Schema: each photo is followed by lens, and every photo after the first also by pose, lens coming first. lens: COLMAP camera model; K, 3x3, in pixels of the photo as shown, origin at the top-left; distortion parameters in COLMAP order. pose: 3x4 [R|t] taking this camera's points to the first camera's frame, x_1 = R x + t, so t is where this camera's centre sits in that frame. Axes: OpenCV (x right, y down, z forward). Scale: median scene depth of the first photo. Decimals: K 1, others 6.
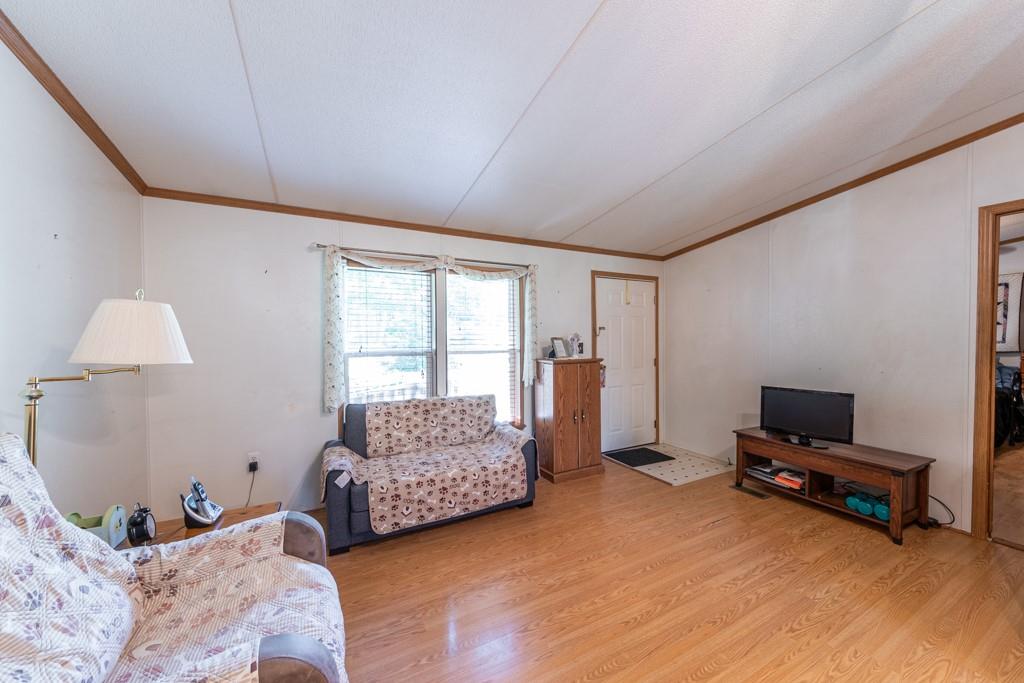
lens RADIAL K [[366.2, 0, 512.5], [0, 366.2, 344.4], [0, 0, 1]] dist [0.001129, -0.000083]
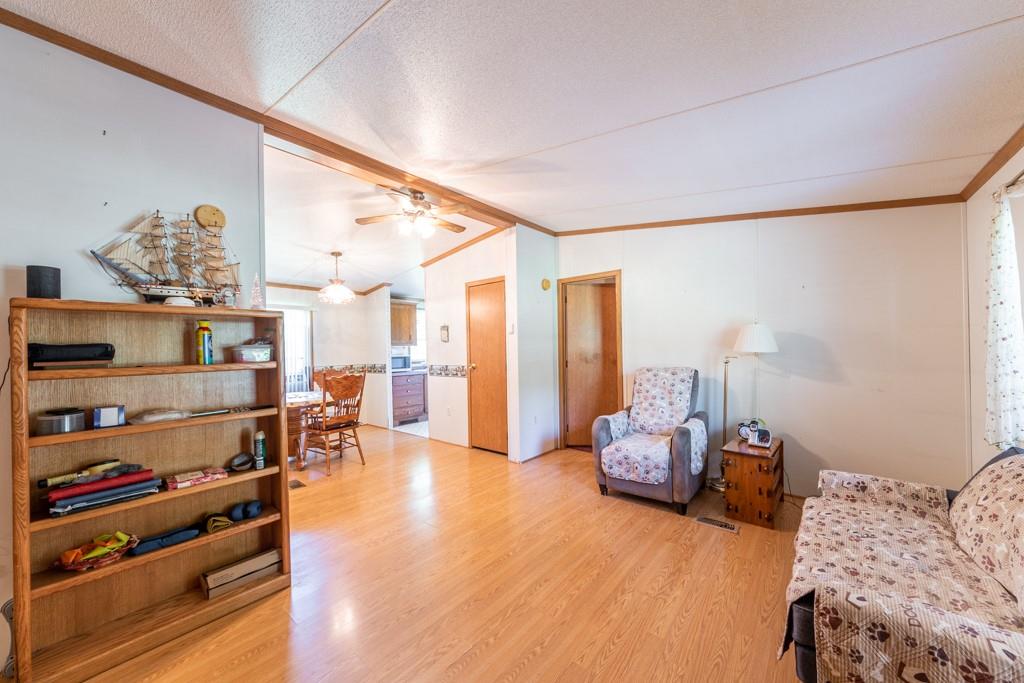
lens RADIAL K [[366.2, 0, 512.5], [0, 366.2, 344.4], [0, 0, 1]] dist [0.001129, -0.000083]
pose [[-0.927186, 0.018745, -0.374133, 0.536872], [0.014996, 0.999804, 0.012931, -0.021432], [0.374302, 0.006379, -0.927285, 1.305325]]
